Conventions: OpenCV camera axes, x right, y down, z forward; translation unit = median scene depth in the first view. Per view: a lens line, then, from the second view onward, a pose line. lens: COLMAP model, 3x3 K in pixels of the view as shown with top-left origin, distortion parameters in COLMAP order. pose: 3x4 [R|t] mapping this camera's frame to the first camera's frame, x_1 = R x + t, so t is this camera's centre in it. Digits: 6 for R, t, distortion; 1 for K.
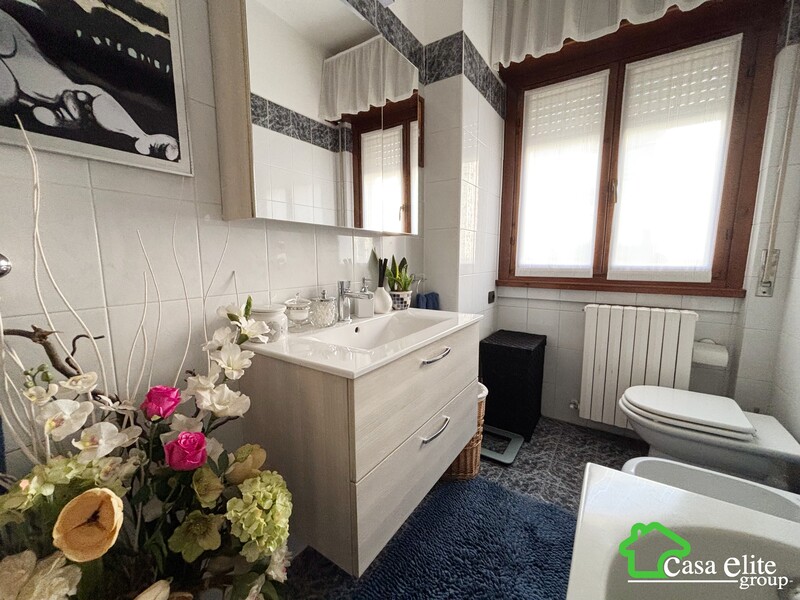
lens RADIAL K [[321.7, 0, 397.2], [0, 321.7, 299.4], [0, 0, 1]] dist [0.000714, -0.000602]
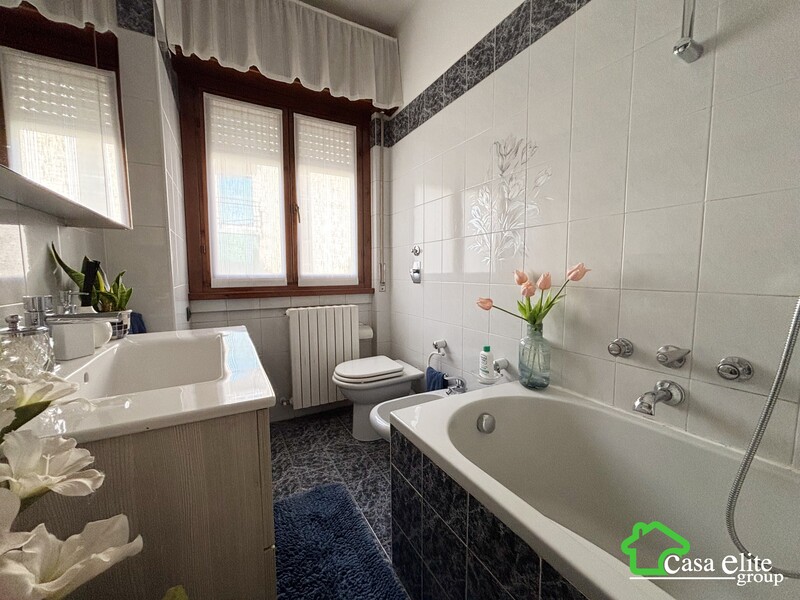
lens RADIAL K [[324.4, 0, 398.6], [0, 324.4, 299.2], [0, 0, 1]] dist [-0.002078, 0.000722]
pose [[0.454811, -0.073548, 0.887546, -0.276888], [0.121519, 0.992388, 0.019966, 0.007084], [-0.882259, 0.098773, 0.460287, 0.145004]]
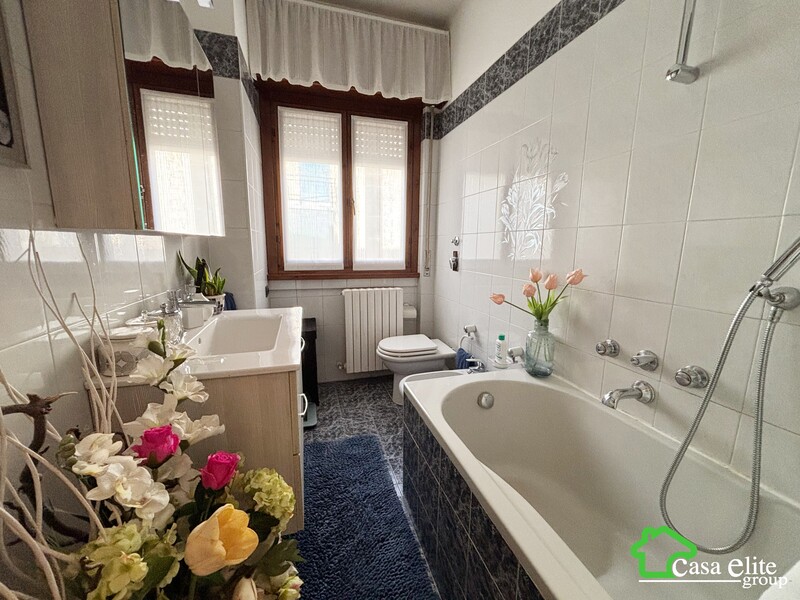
lens RADIAL K [[324.4, 0, 398.6], [0, 324.4, 299.2], [0, 0, 1]] dist [-0.002078, 0.000722]
pose [[0.635785, -0.119630, 0.762539, -0.336549], [0.090720, 0.992651, 0.080092, -0.036124], [-0.766517, 0.018256, 0.641965, -0.044810]]
